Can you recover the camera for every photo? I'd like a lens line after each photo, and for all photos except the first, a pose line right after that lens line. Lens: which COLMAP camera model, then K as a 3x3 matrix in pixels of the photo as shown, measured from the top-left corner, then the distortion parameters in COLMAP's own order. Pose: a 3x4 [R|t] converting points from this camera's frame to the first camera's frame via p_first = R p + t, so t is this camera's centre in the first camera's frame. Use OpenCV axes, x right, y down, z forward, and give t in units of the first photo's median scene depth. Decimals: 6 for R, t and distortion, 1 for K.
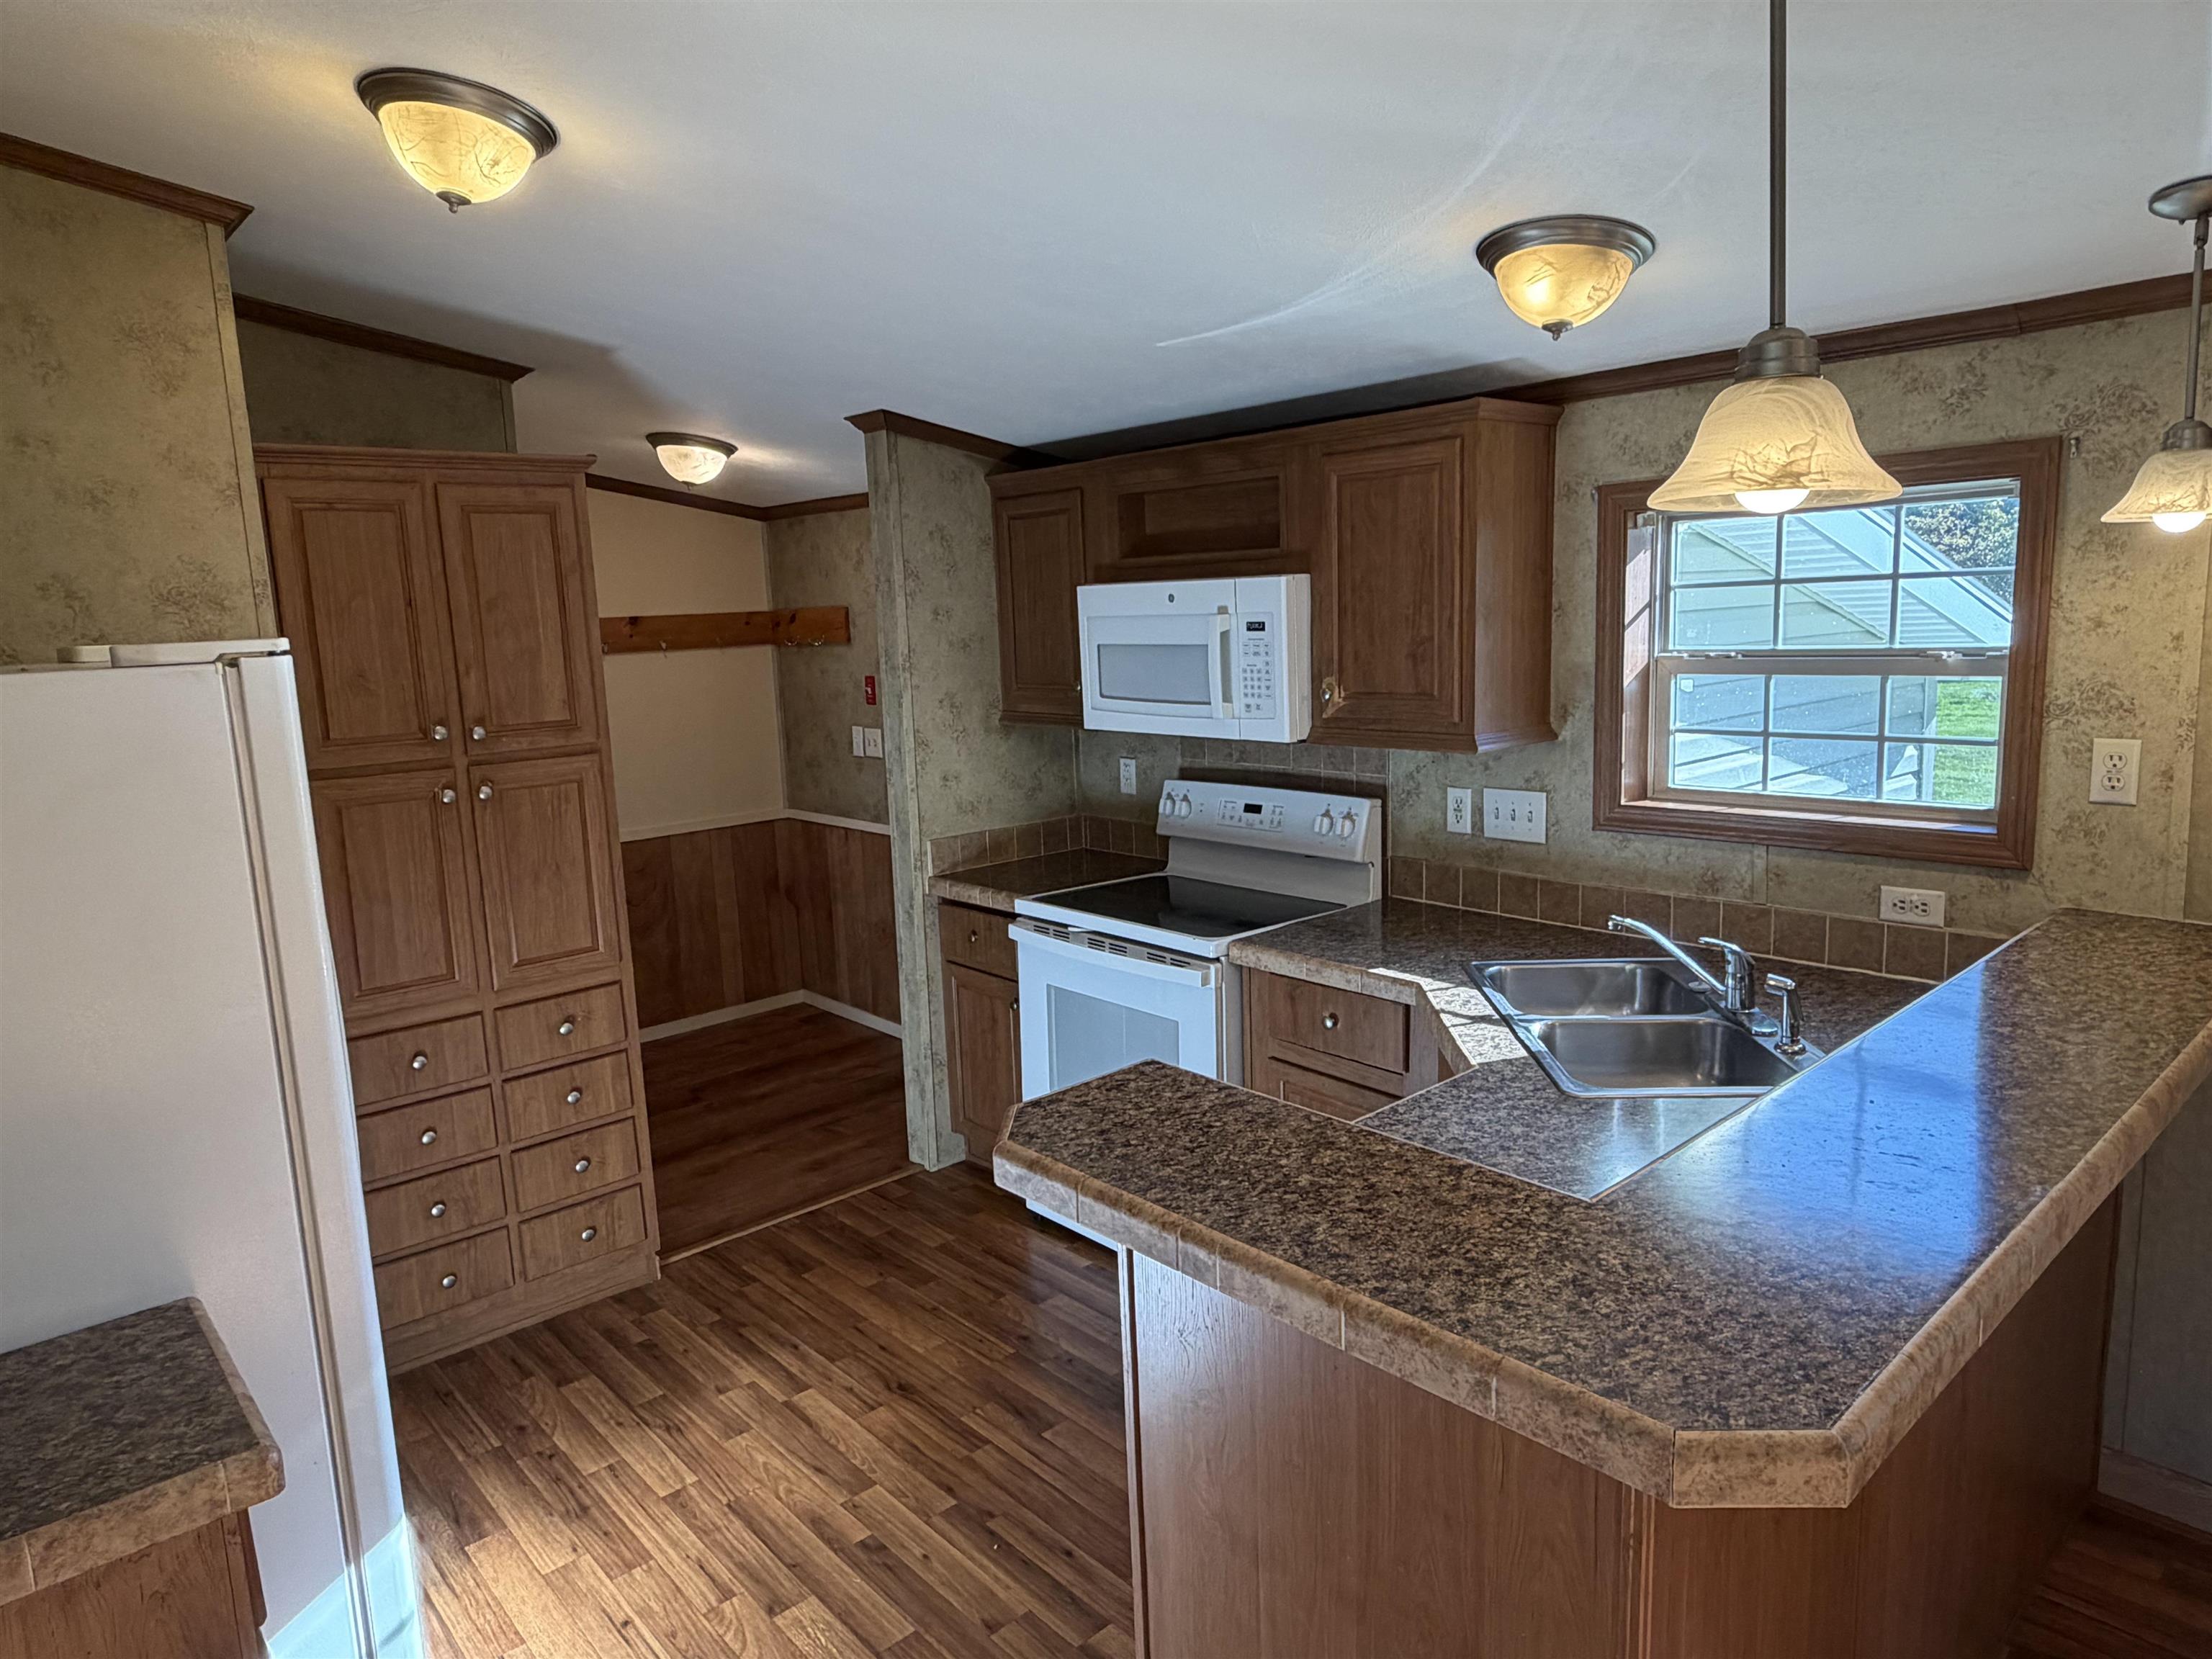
lens RADIAL K [[1362.7, 0, 1096.6], [0, 1362.7, 819.0], [0, 0, 1]] dist [-0.001121, 0.000144]
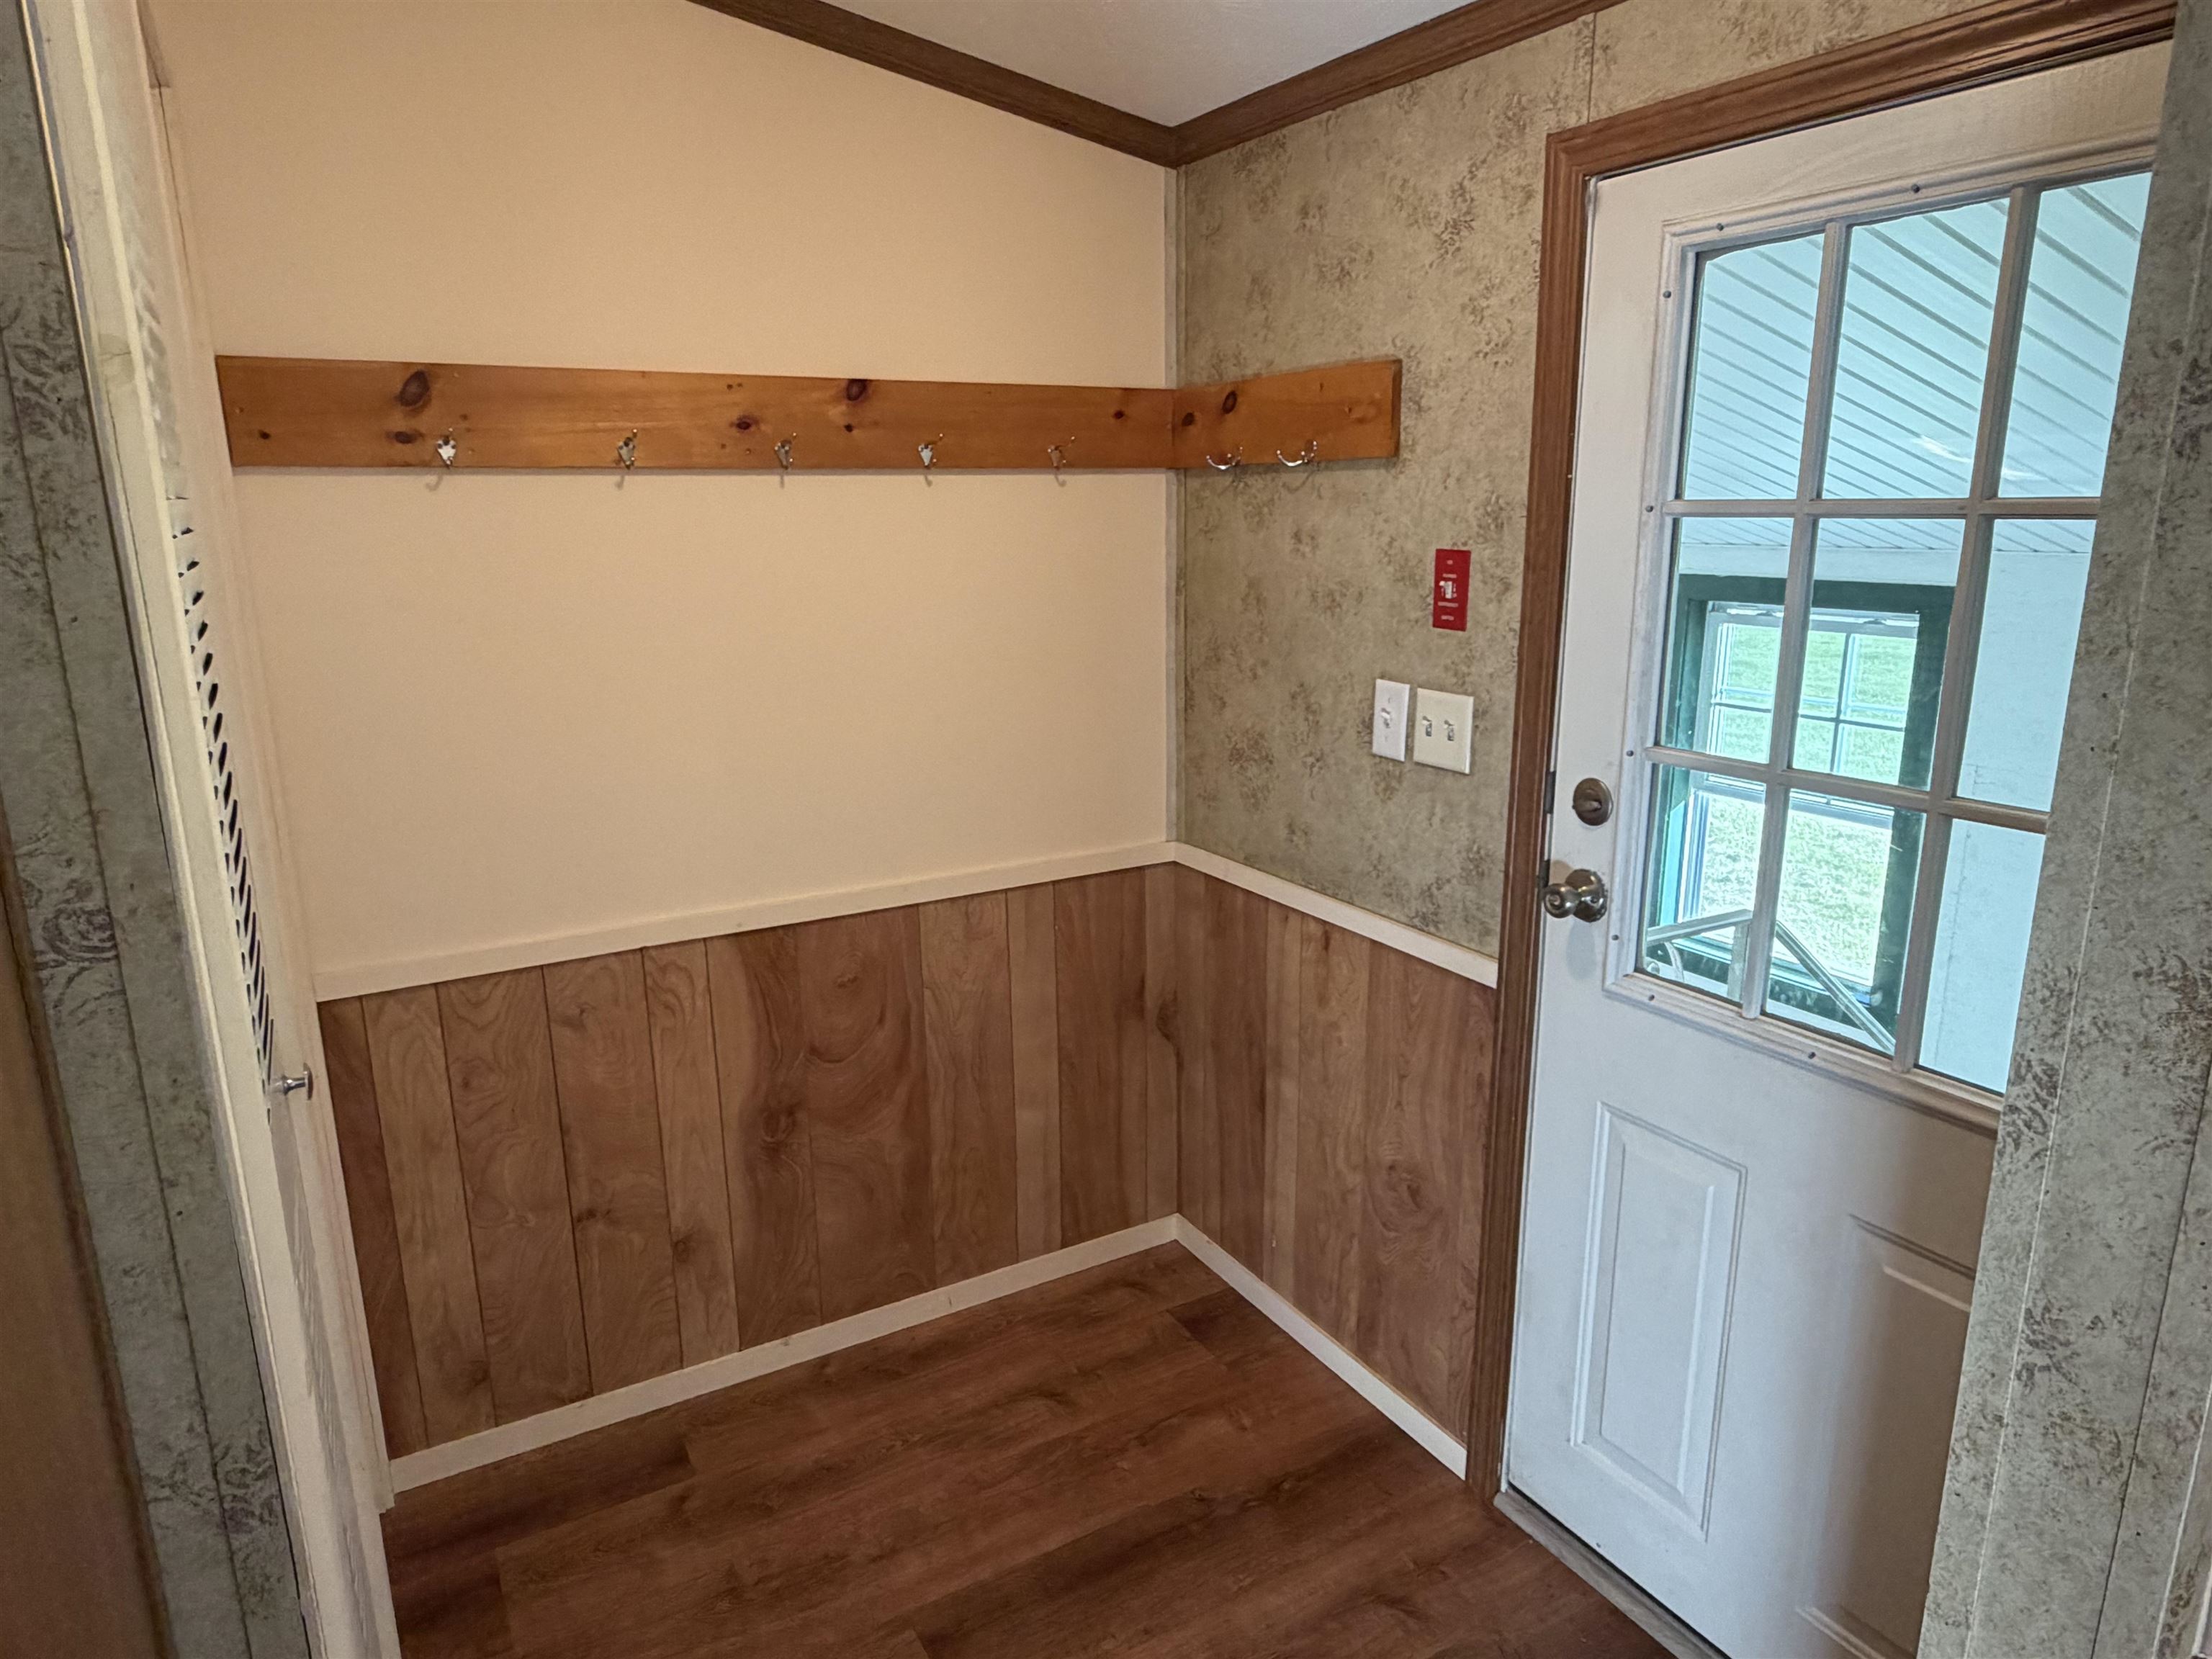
lens RADIAL K [[1364.4, 0, 1097.7], [0, 1364.4, 833.6], [0, 0, 1]] dist [0.004389, -0.000362]
pose [[0.978600, 0.077268, -0.190713, -0.311404], [-0.059722, 0.993579, 0.096098, -0.098571], [0.196913, -0.082652, 0.976931, 1.037459]]
